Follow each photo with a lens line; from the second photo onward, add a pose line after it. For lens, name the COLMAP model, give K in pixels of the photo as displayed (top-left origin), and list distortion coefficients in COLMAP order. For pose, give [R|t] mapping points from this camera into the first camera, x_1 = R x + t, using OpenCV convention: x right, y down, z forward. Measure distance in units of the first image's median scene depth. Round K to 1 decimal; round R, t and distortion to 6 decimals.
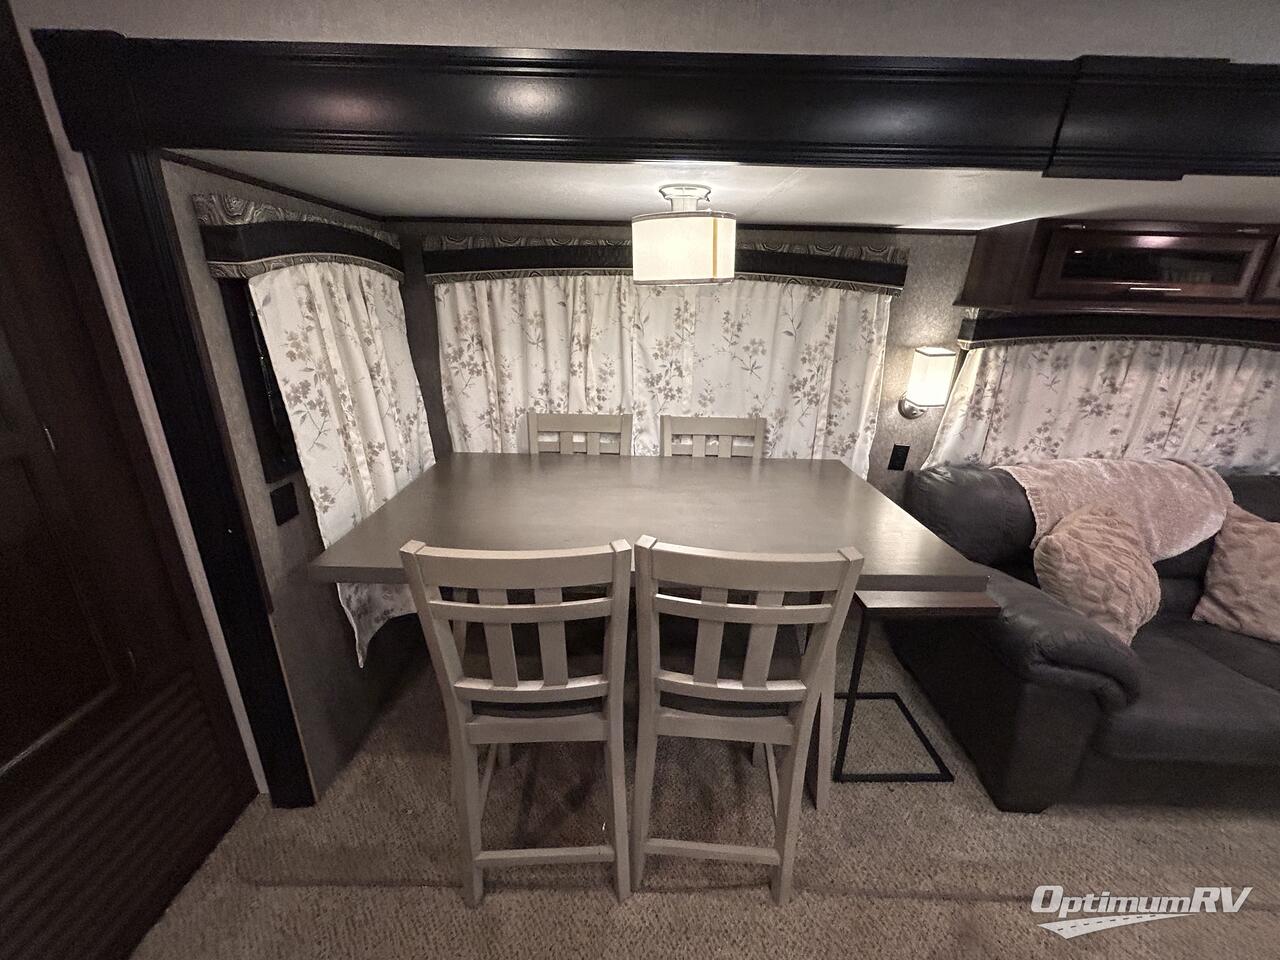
lens RADIAL K [[513.9, 0, 633.1], [0, 513.9, 477.1], [0, 0, 1]] dist [-0.003379, 0.000815]
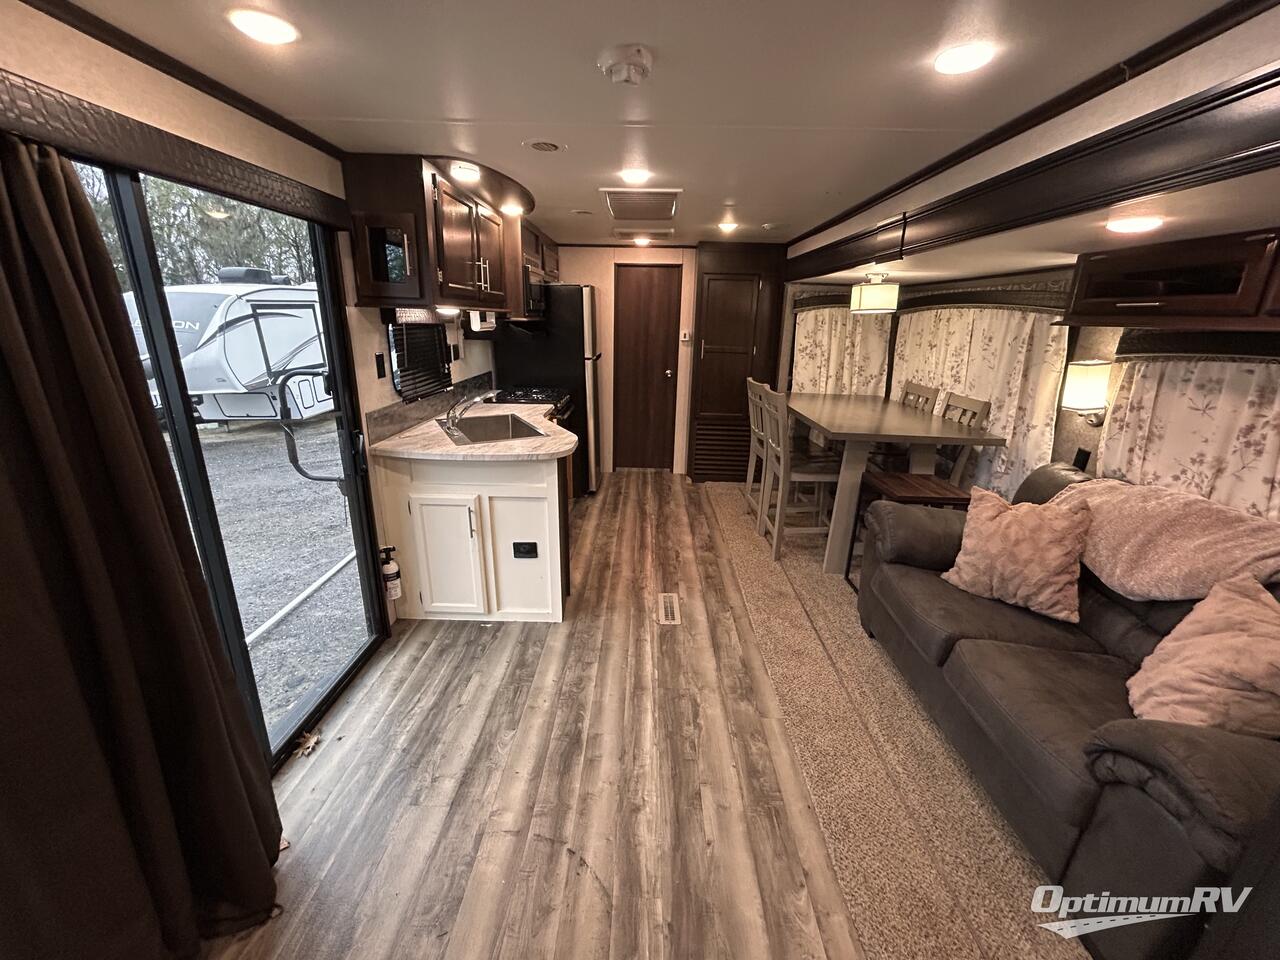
lens RADIAL K [[513.9, 0, 635.7], [0, 513.9, 480.2], [0, 0, 1]] dist [-0.003379, 0.000815]
pose [[-0.009446, 0.285321, -0.958386, 1.748920], [-0.337099, 0.901417, 0.271683, 0.024710], [0.941422, 0.325637, 0.087667, 0.018129]]
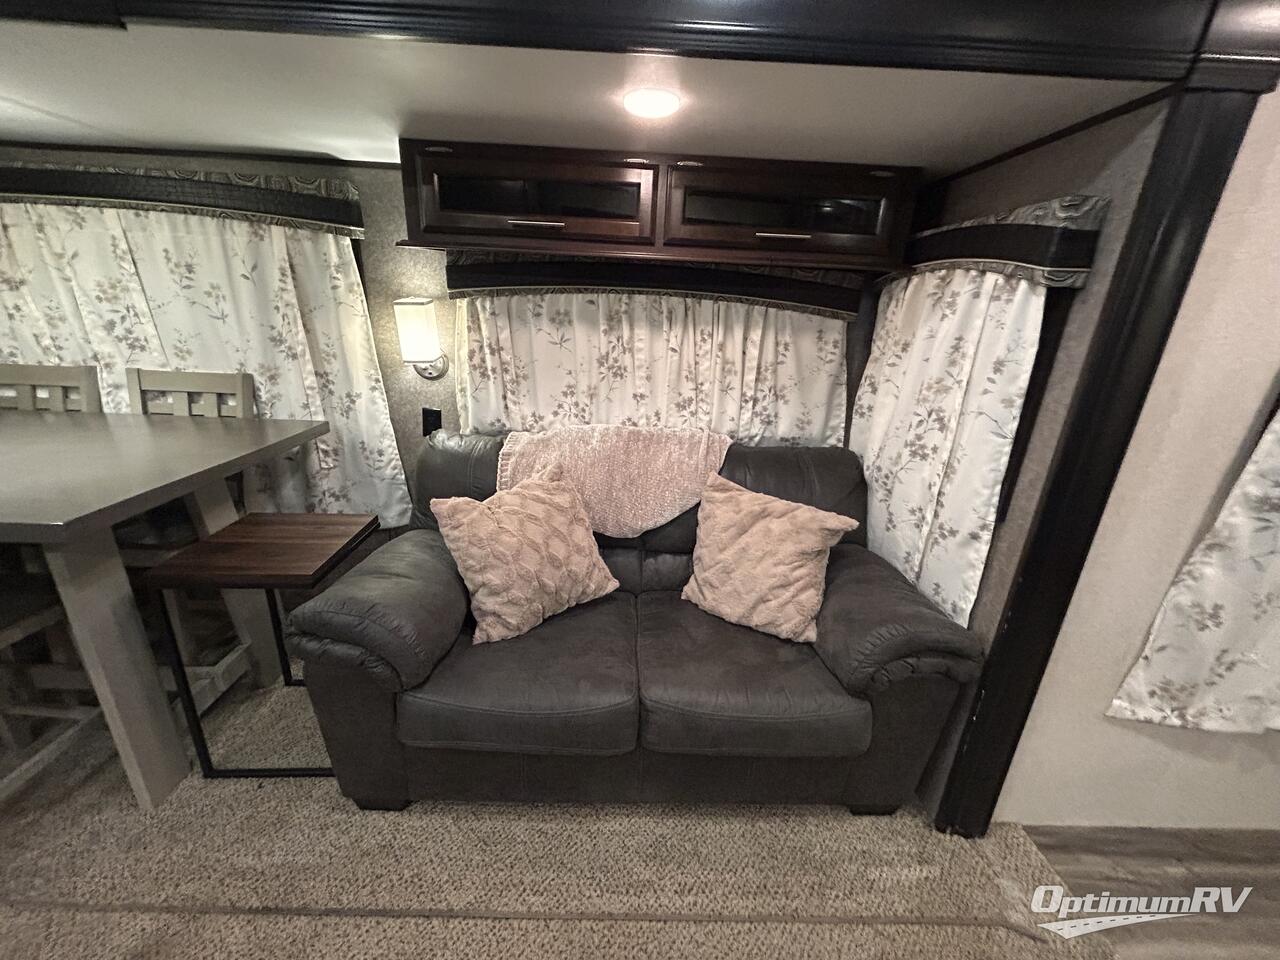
lens RADIAL K [[513.9, 0, 645.5], [0, 513.9, 476.9], [0, 0, 1]] dist [-0.003379, 0.000815]
pose [[0.999224, 0.013774, 0.036900, 0.948257], [-0.014050, 0.999875, 0.007209, 0.050688], [-0.036796, -0.007722, 0.999293, 0.078988]]
